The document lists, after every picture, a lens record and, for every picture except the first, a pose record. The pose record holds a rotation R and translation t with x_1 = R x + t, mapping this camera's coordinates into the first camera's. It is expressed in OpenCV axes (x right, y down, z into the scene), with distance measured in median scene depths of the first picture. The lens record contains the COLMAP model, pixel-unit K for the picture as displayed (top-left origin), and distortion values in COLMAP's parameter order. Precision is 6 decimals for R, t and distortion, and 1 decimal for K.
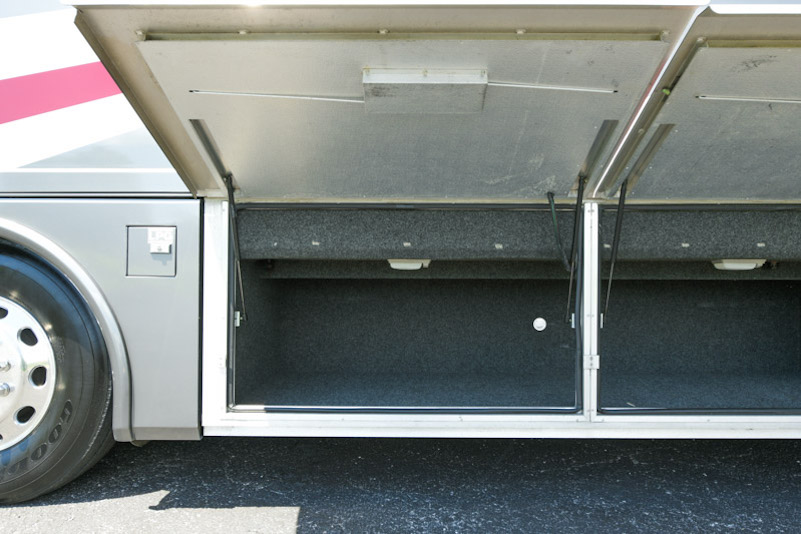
lens RADIAL K [[577.4, 0, 408.1], [0, 577.4, 267.8], [0, 0, 1]] dist [-0.002629, 0.000574]
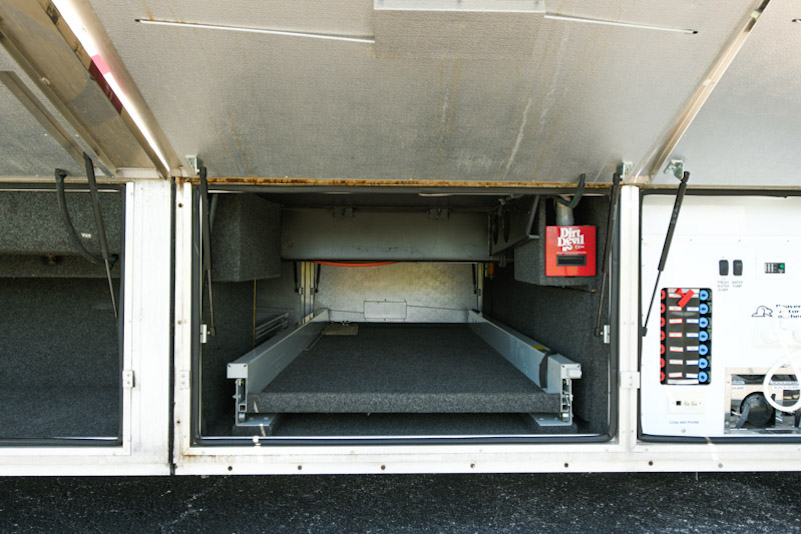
lens RADIAL K [[577.4, 0, 408.1], [0, 577.4, 267.8], [0, 0, 1]] dist [-0.002629, 0.000574]
pose [[0.999276, 0.003730, 0.037869, 1.266190], [-0.003897, 0.999983, 0.004340, 0.001736], [-0.037852, -0.004484, 0.999273, 0.175682]]
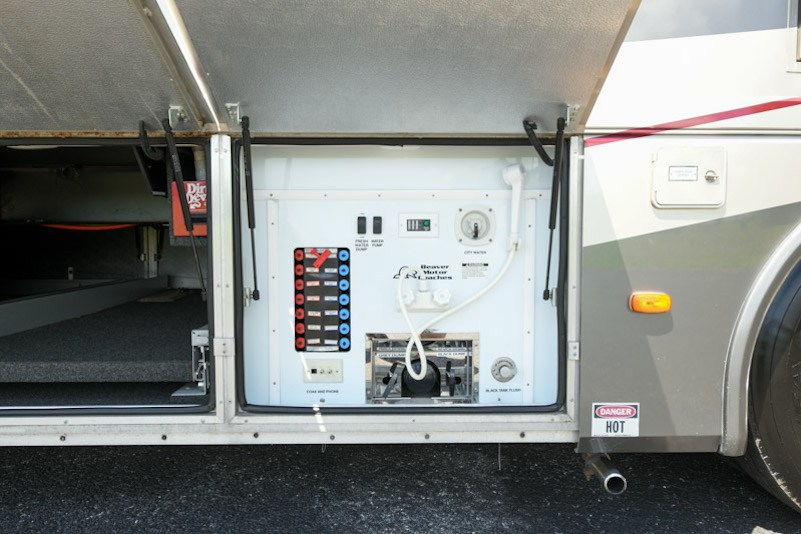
lens RADIAL K [[577.4, 0, 408.1], [0, 577.4, 267.8], [0, 0, 1]] dist [-0.002629, 0.000574]
pose [[0.999707, -0.005093, 0.023646, 1.815323], [0.003662, 0.998180, 0.060195, 0.014356], [-0.023910, -0.060091, 0.997907, 0.224212]]
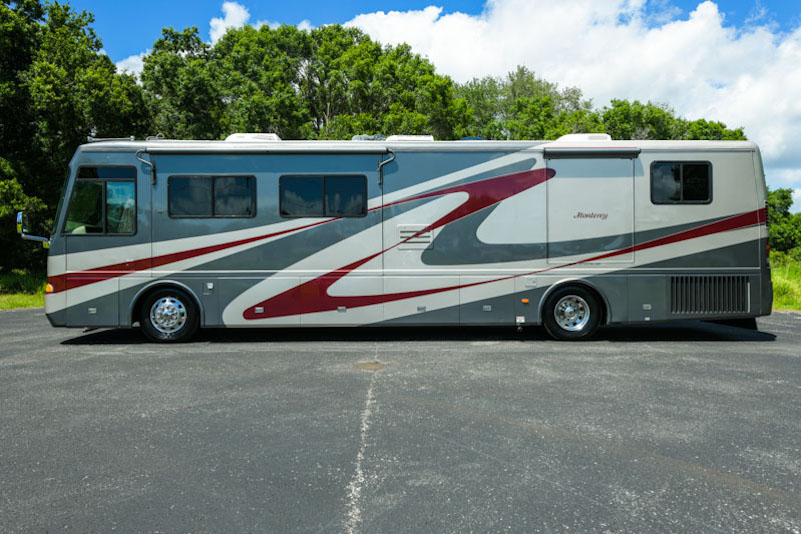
lens RADIAL K [[586.3, 0, 400.5], [0, 586.3, 267.0], [0, 0, 1]] dist [-0.002293, 0.001985]
pose [[0.999549, -0.009114, 0.028612, 0.986964], [0.008686, 0.999849, 0.015060, -0.254997], [-0.028745, -0.014804, 0.999477, -3.793244]]
